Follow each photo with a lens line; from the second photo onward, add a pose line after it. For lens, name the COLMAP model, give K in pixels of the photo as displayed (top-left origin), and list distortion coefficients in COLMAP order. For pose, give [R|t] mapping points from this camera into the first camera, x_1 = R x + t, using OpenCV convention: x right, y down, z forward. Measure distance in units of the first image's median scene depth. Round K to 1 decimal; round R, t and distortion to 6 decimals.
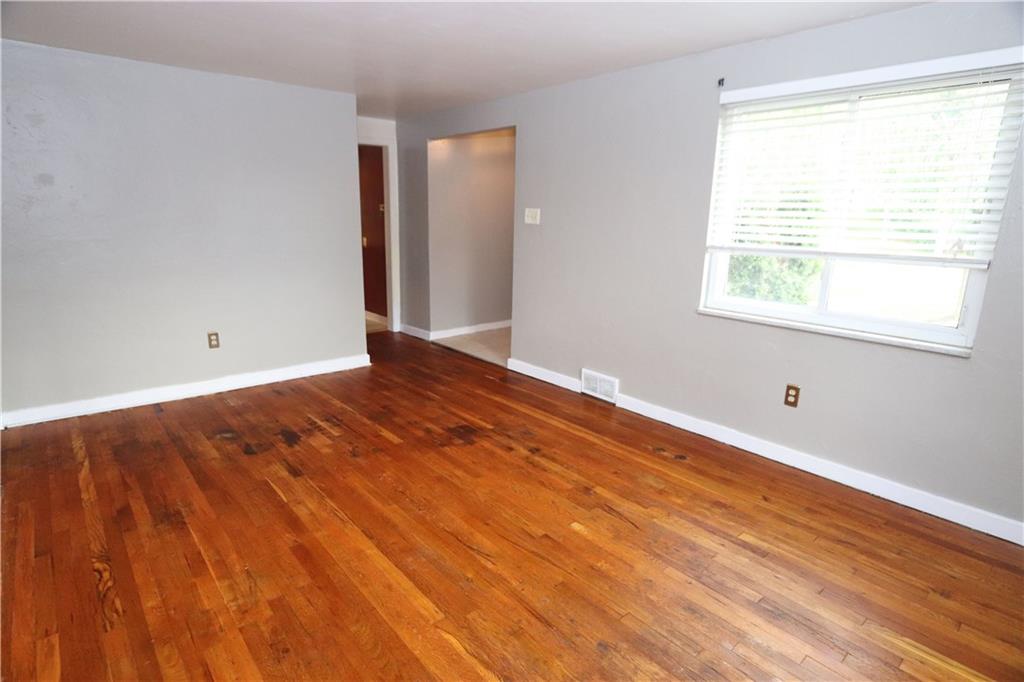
lens RADIAL K [[544.1, 0, 515.6], [0, 544.1, 341.2], [0, 0, 1]] dist [-0.004572, 0.000413]
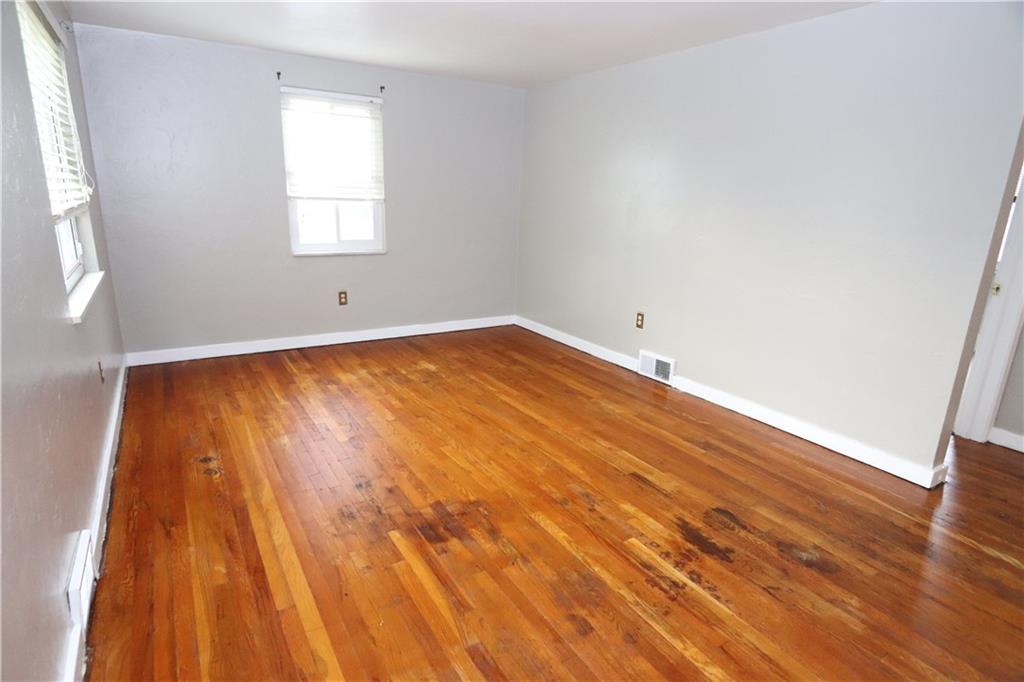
lens RADIAL K [[543.0, 0, 486.8], [0, 543.0, 340.4], [0, 0, 1]] dist [-0.004294, -0.000166]
pose [[-0.977462, -0.104927, 0.183187, -0.253600], [-0.005628, 0.880377, 0.474240, -0.346093], [-0.211035, 0.462521, -0.861126, 1.496818]]
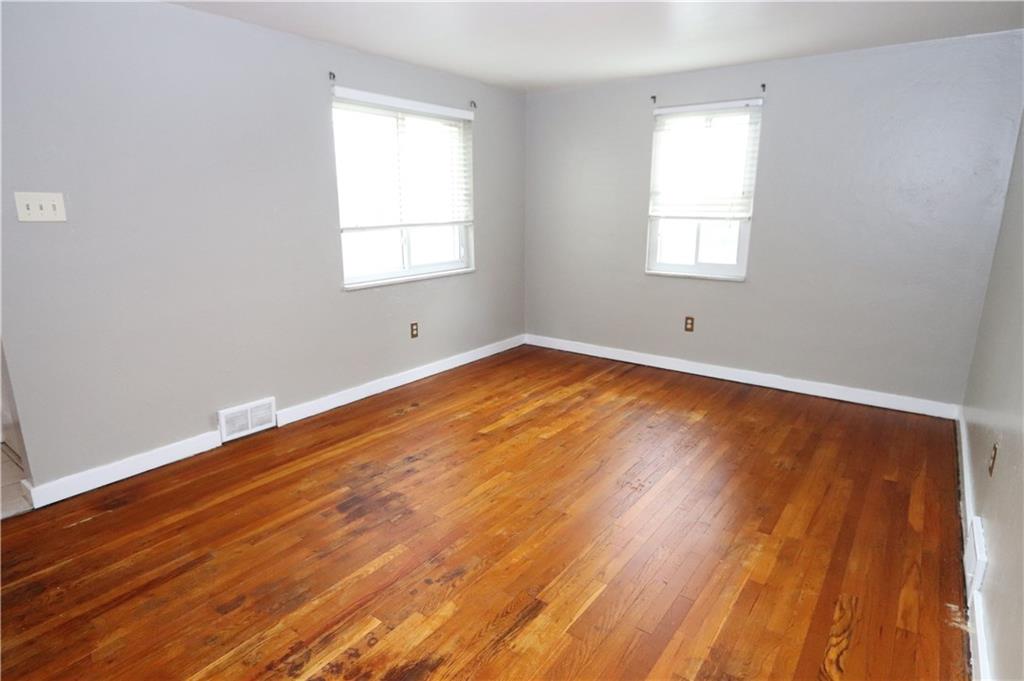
lens RADIAL K [[544.1, 0, 515.6], [0, 544.1, 340.7], [0, 0, 1]] dist [-0.004572, 0.000413]
pose [[-0.202003, -0.258482, 0.944660, -0.795685], [0.220783, 0.927697, 0.301053, -0.217585], [-0.954175, 0.269379, -0.130329, 0.872898]]
